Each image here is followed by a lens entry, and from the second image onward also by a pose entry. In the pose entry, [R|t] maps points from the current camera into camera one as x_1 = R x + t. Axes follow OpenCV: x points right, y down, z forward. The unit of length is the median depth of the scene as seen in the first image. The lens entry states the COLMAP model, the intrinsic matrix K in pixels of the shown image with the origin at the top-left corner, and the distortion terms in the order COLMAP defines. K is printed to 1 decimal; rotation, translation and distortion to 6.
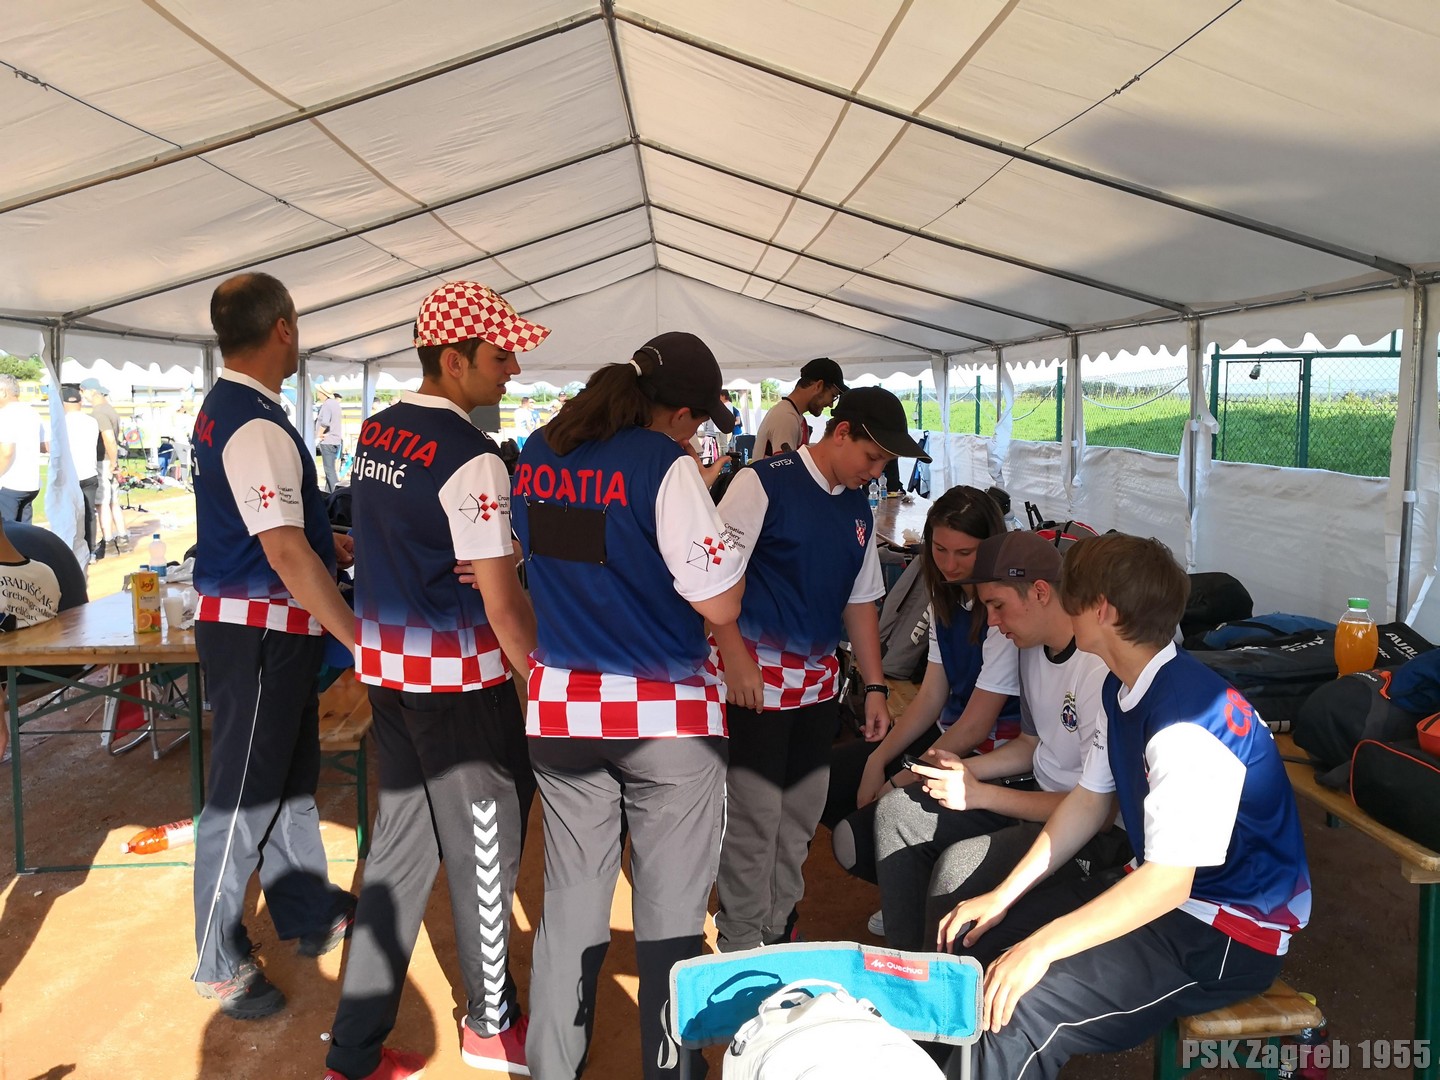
lens RADIAL K [[1112.6, 0, 675.8], [0, 1112.6, 538.8], [0, 0, 1]] dist [0.025139, -0.040555]
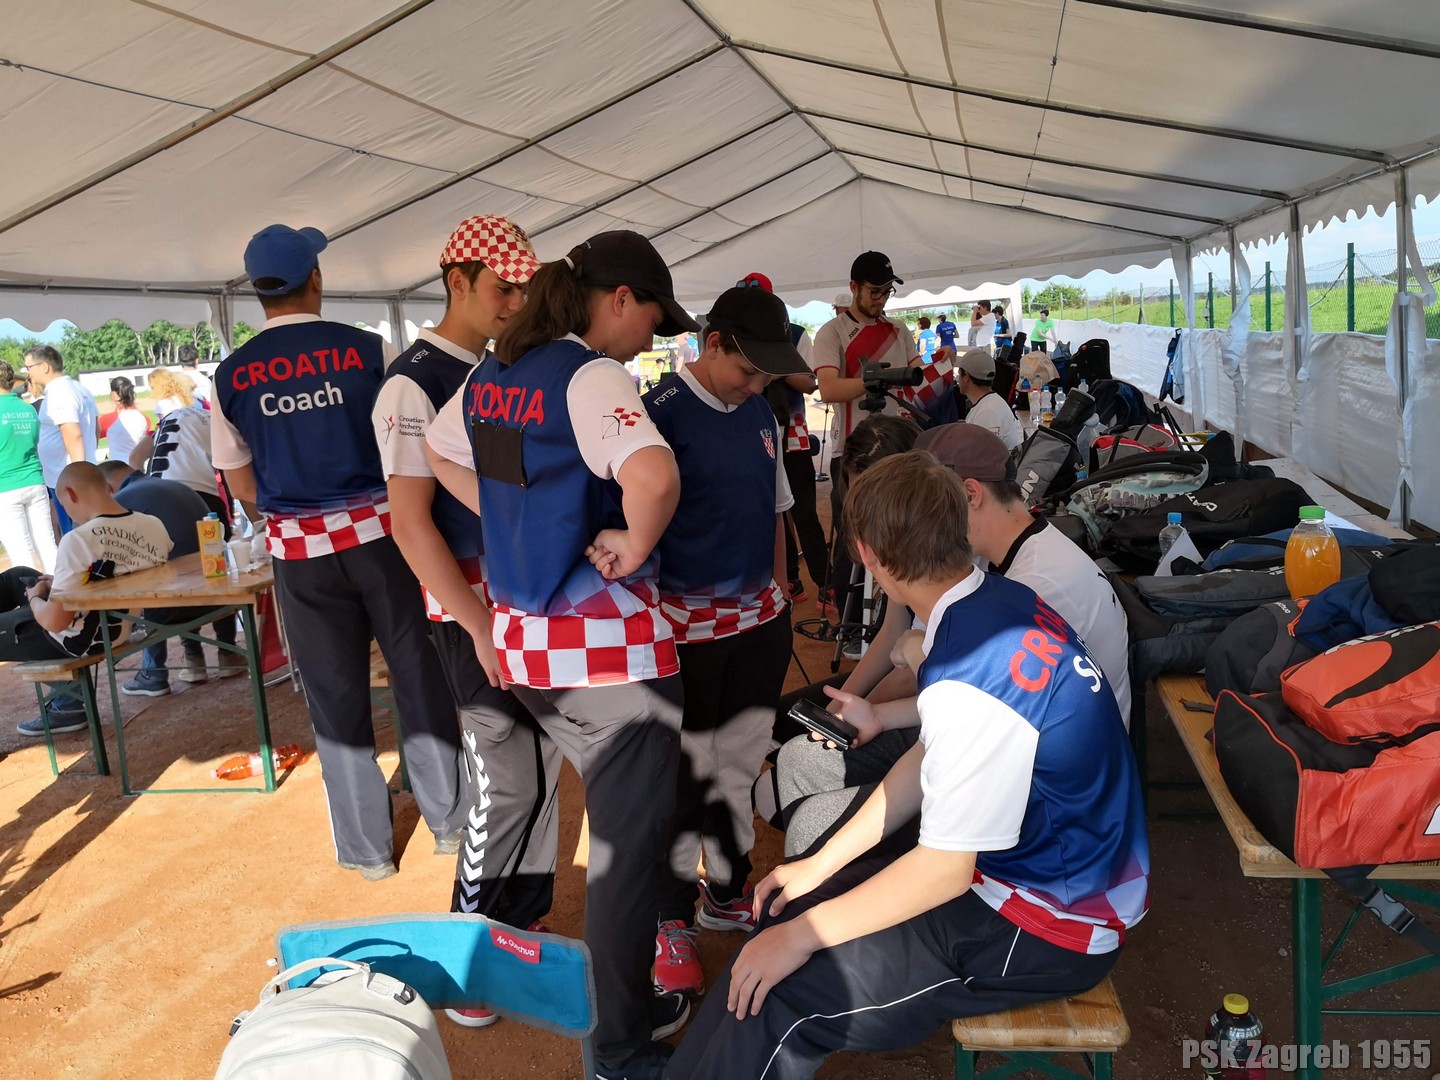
lens RADIAL K [[1112.6, 0, 675.8], [0, 1112.6, 538.8], [0, 0, 1]] dist [0.025139, -0.040555]
pose [[0.967233, -0.029444, -0.252176, 0.142627], [0.045357, 0.997313, 0.057522, 0.004061], [0.249805, -0.067075, 0.965970, 0.050307]]
